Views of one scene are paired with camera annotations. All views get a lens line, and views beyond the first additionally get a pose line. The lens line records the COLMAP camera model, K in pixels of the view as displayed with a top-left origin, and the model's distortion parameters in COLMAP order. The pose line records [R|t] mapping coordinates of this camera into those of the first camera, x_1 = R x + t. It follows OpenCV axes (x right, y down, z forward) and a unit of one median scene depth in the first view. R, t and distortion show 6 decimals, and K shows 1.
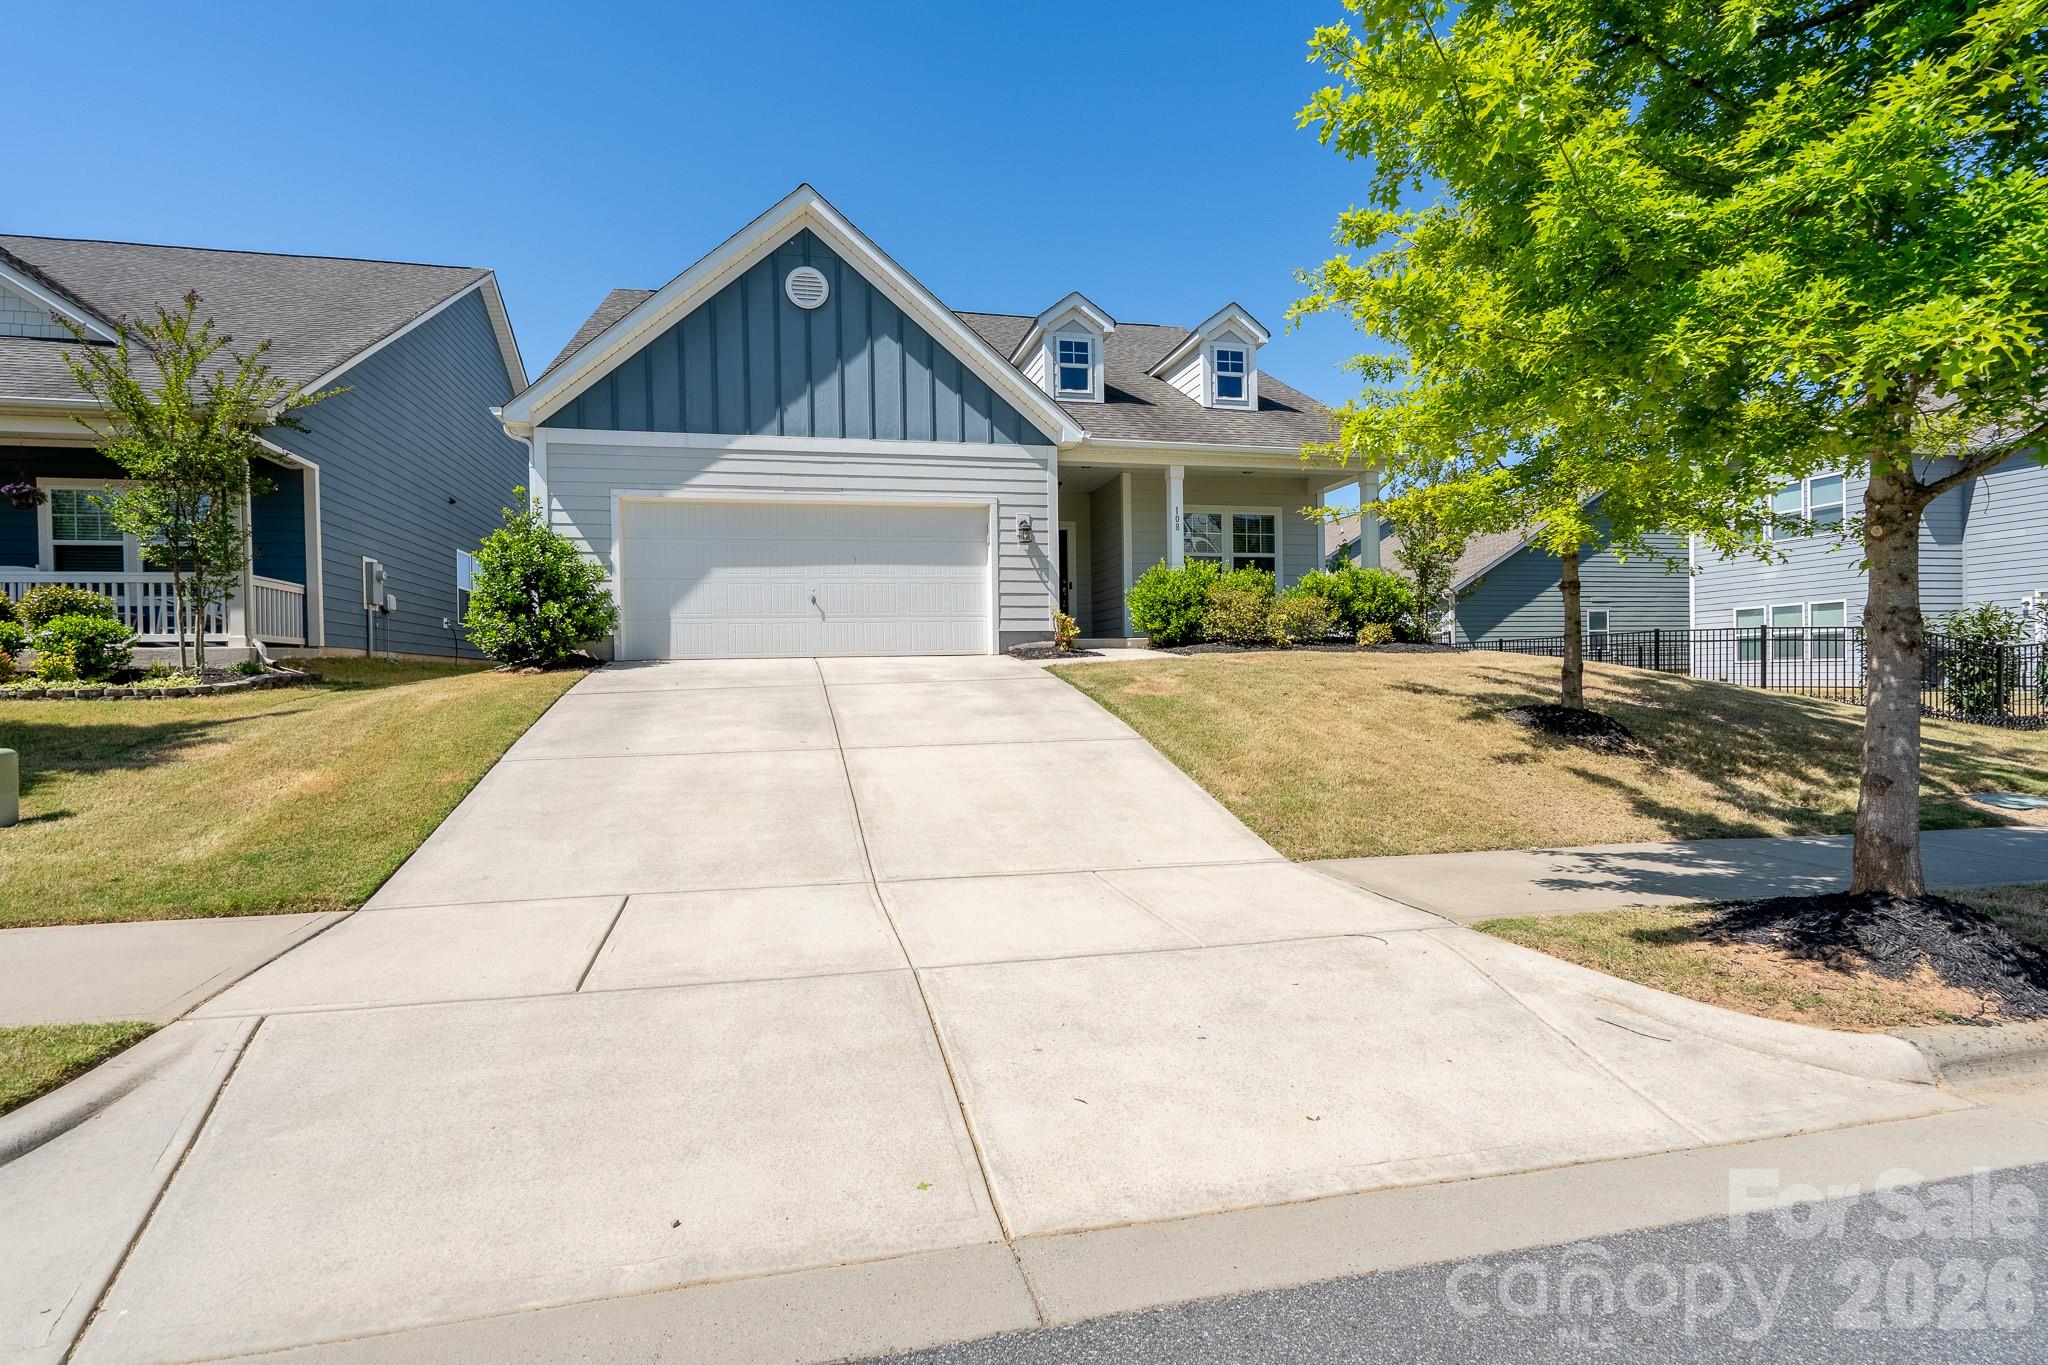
lens RADIAL K [[930.7, 0, 1010.0], [0, 930.7, 684.1], [0, 0, 1]] dist [0.002261, 0.000250]
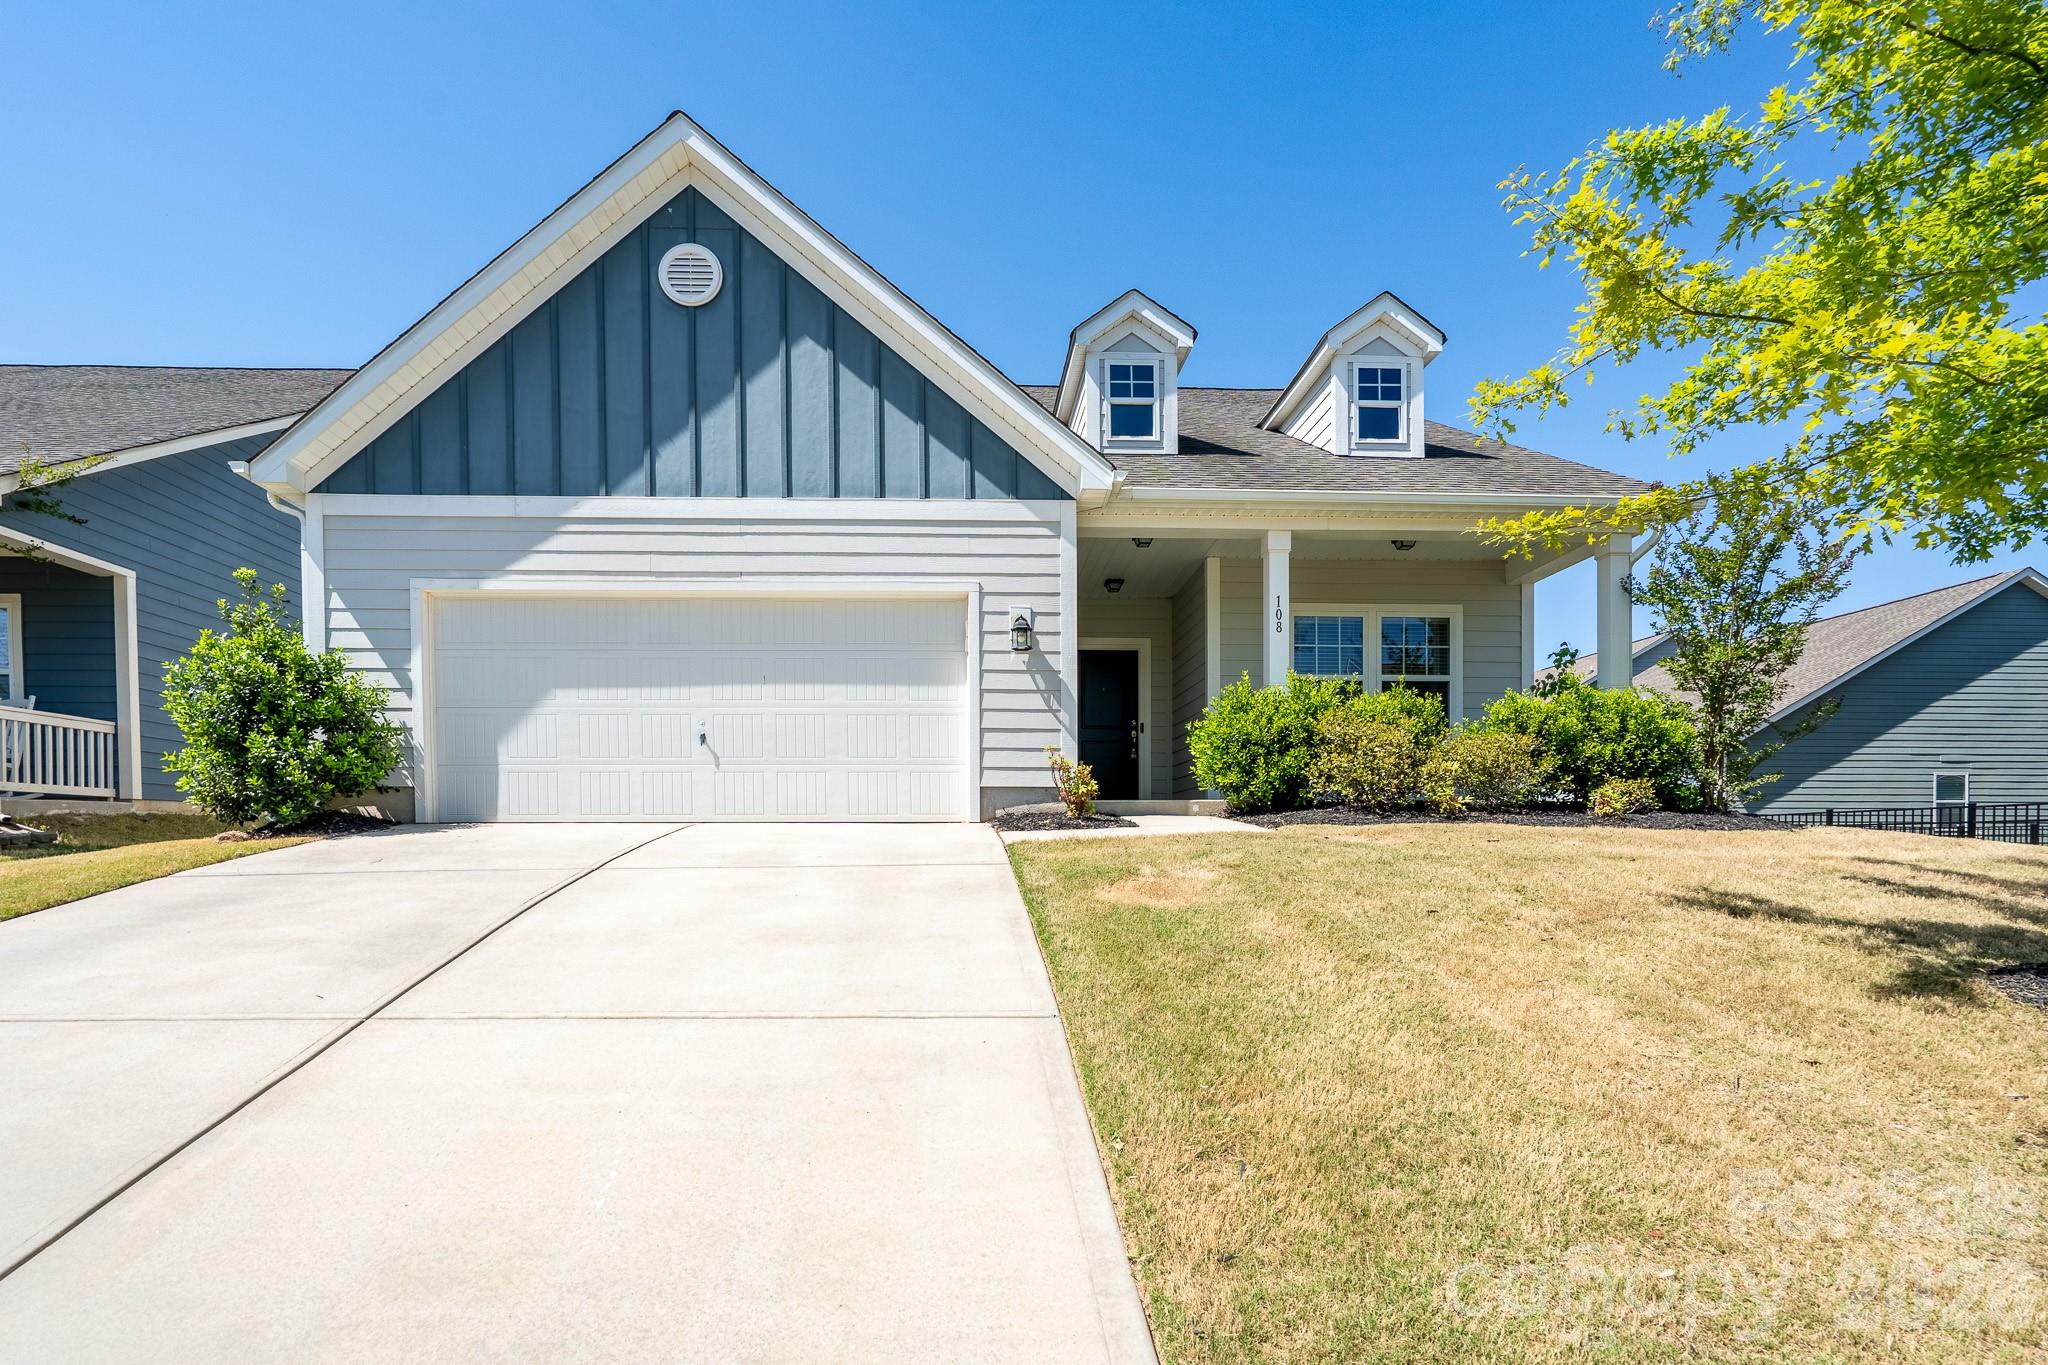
lens RADIAL K [[936.4, 0, 974.7], [0, 936.4, 843.7], [0, 0, 1]] dist [-0.000740, 0.000318]
pose [[0.977080, 0.019106, -0.212015, 0.125150], [-0.020889, 0.999763, -0.006173, -0.012571], [0.211847, 0.010460, 0.977247, 0.357440]]
